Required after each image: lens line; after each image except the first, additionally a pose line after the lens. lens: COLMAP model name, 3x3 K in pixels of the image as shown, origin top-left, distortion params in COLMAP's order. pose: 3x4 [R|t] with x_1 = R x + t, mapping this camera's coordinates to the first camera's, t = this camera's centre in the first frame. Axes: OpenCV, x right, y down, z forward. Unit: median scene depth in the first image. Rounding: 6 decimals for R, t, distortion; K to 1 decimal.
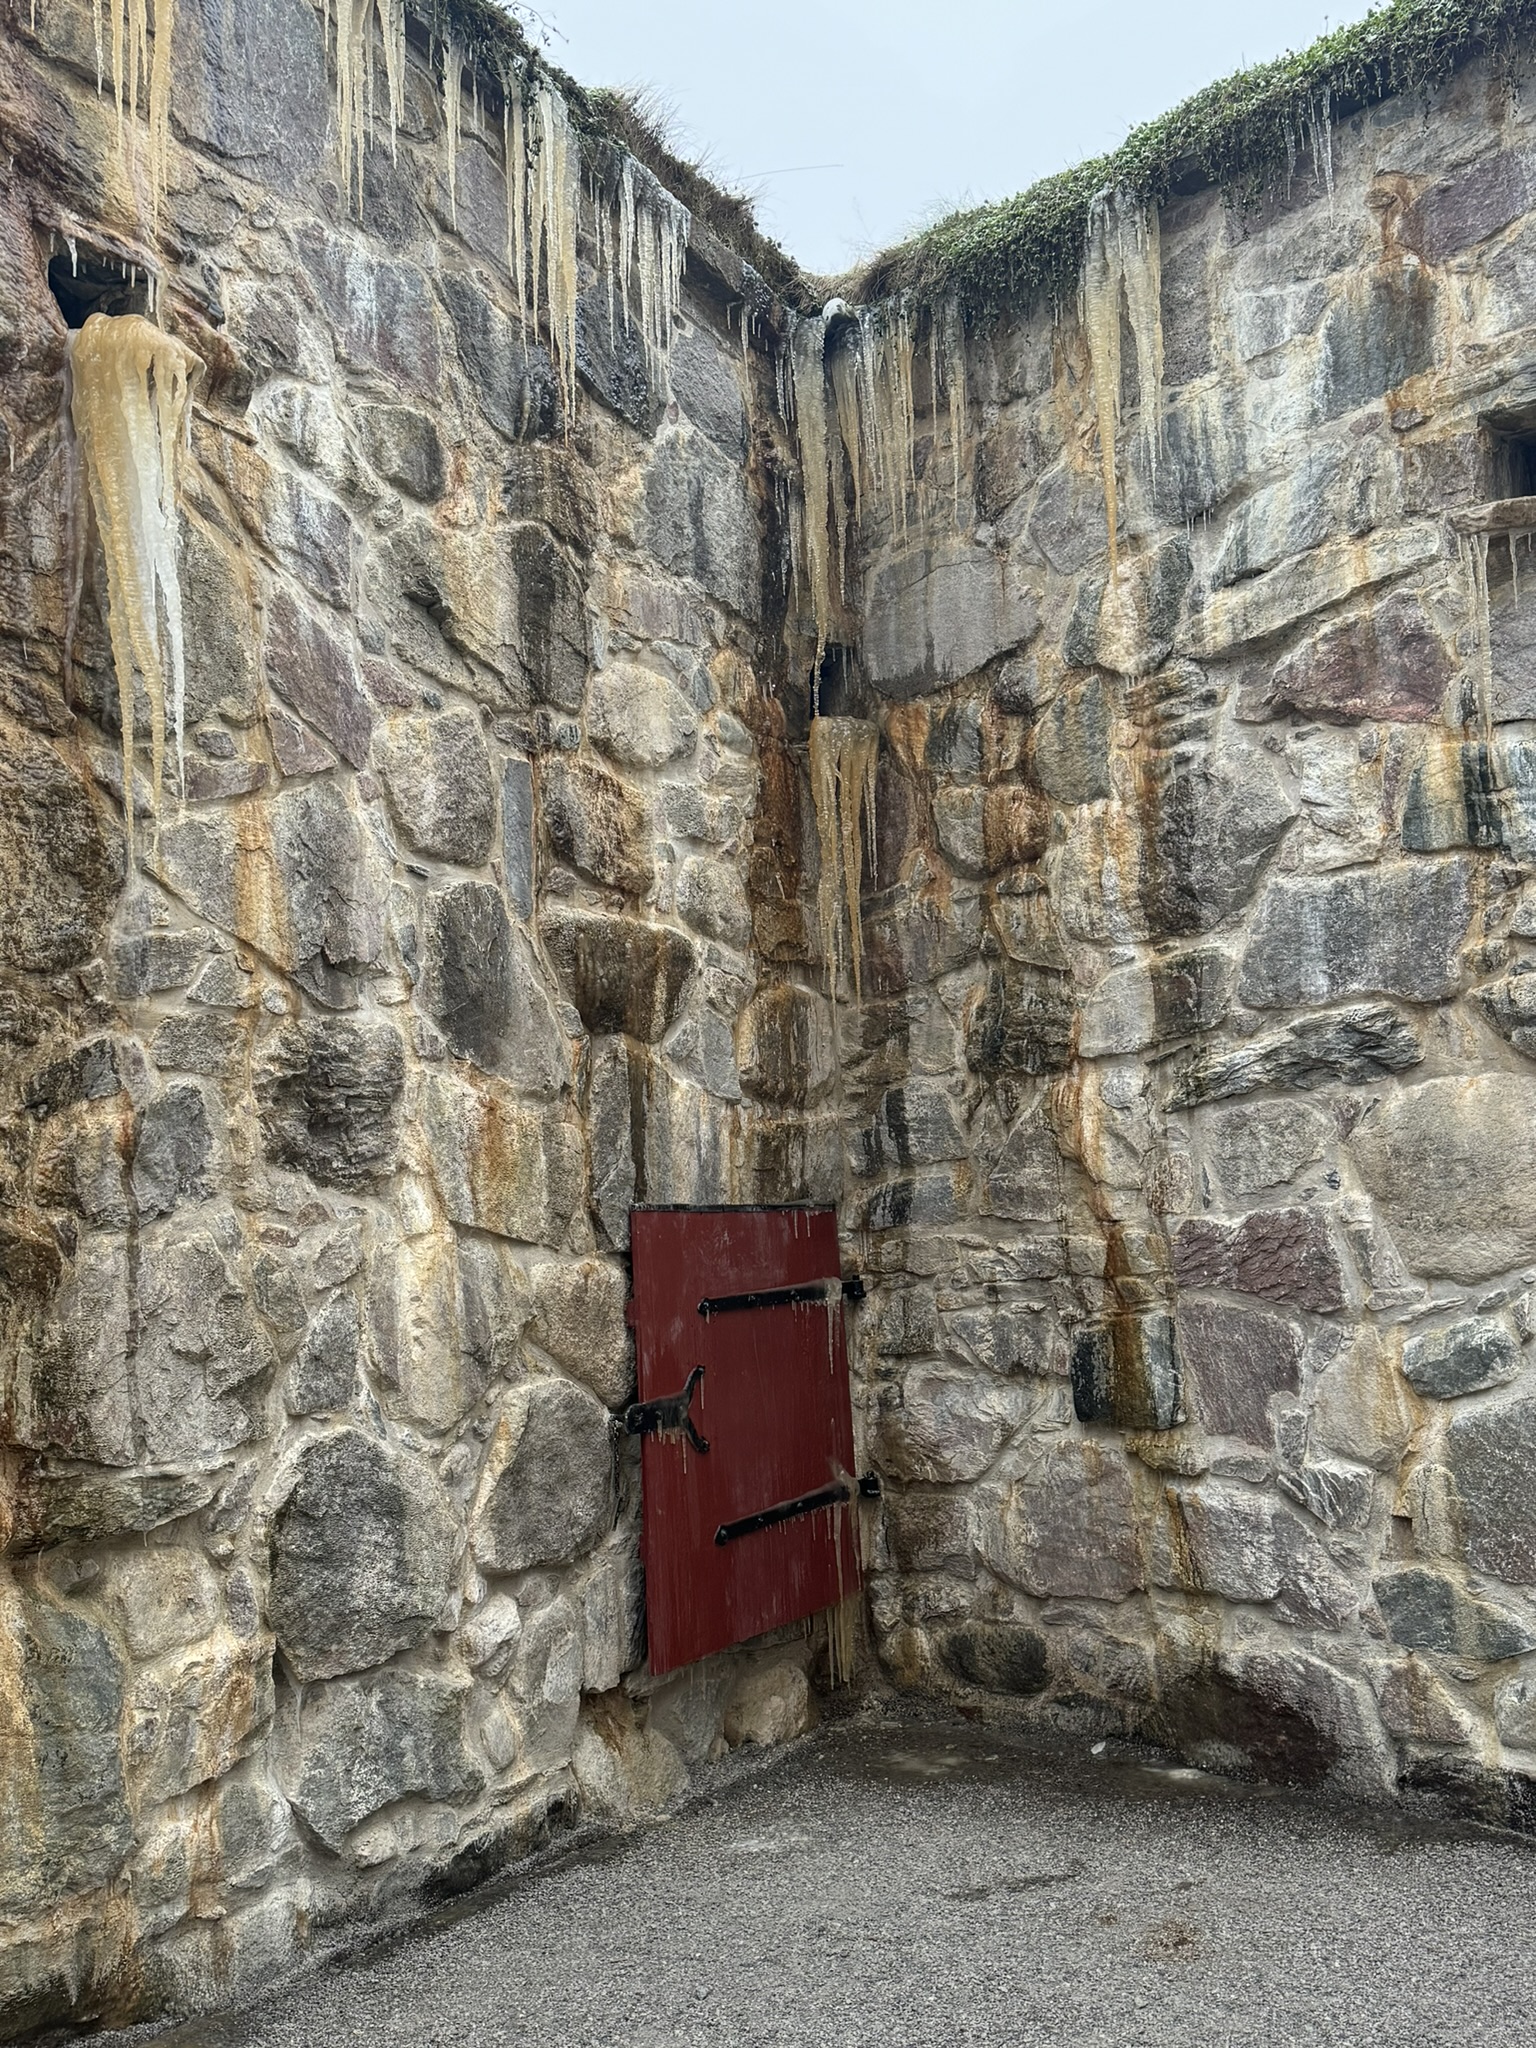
lens RADIAL K [[2028.1, 0, 767.6], [0, 2028.1, 1024.5], [0, 0, 1]] dist [0.007972, 0.000000]
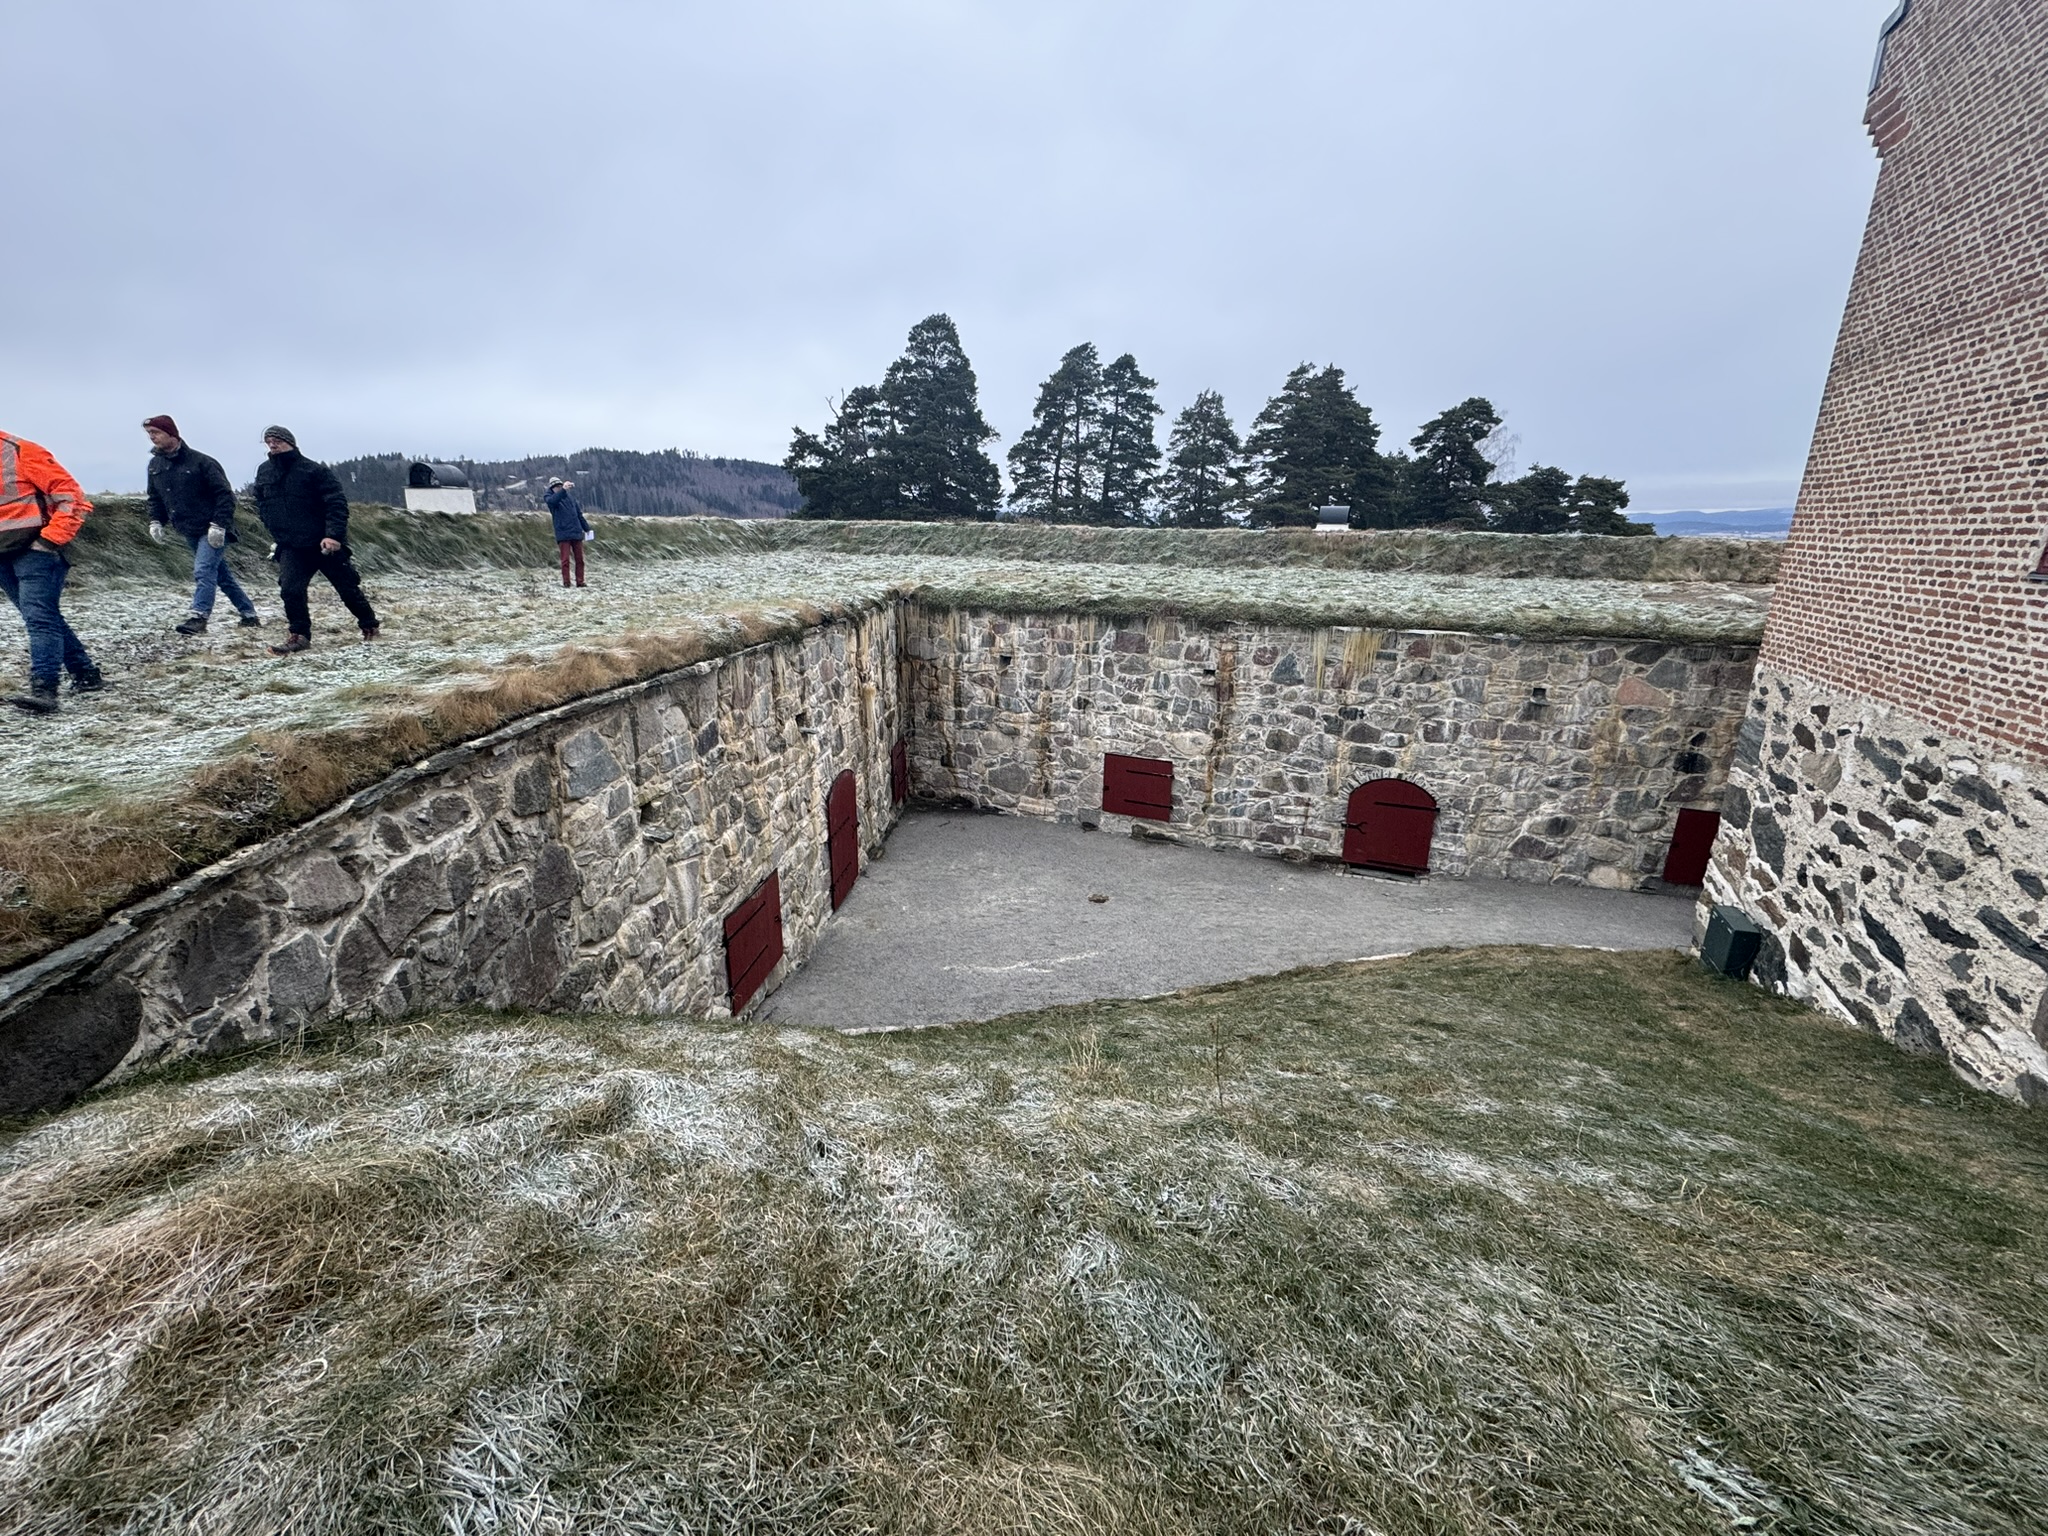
lens RADIAL K [[823.0, 0, 1020.7], [0, 823.0, 769.4], [0, 0, 1]] dist [0.000156, 0.000004]
pose [[0.923287, -0.070095, 0.377662, -0.758897], [-0.071151, 0.934983, 0.347482, -0.907607], [-0.377464, -0.347696, 0.858270, -1.805261]]
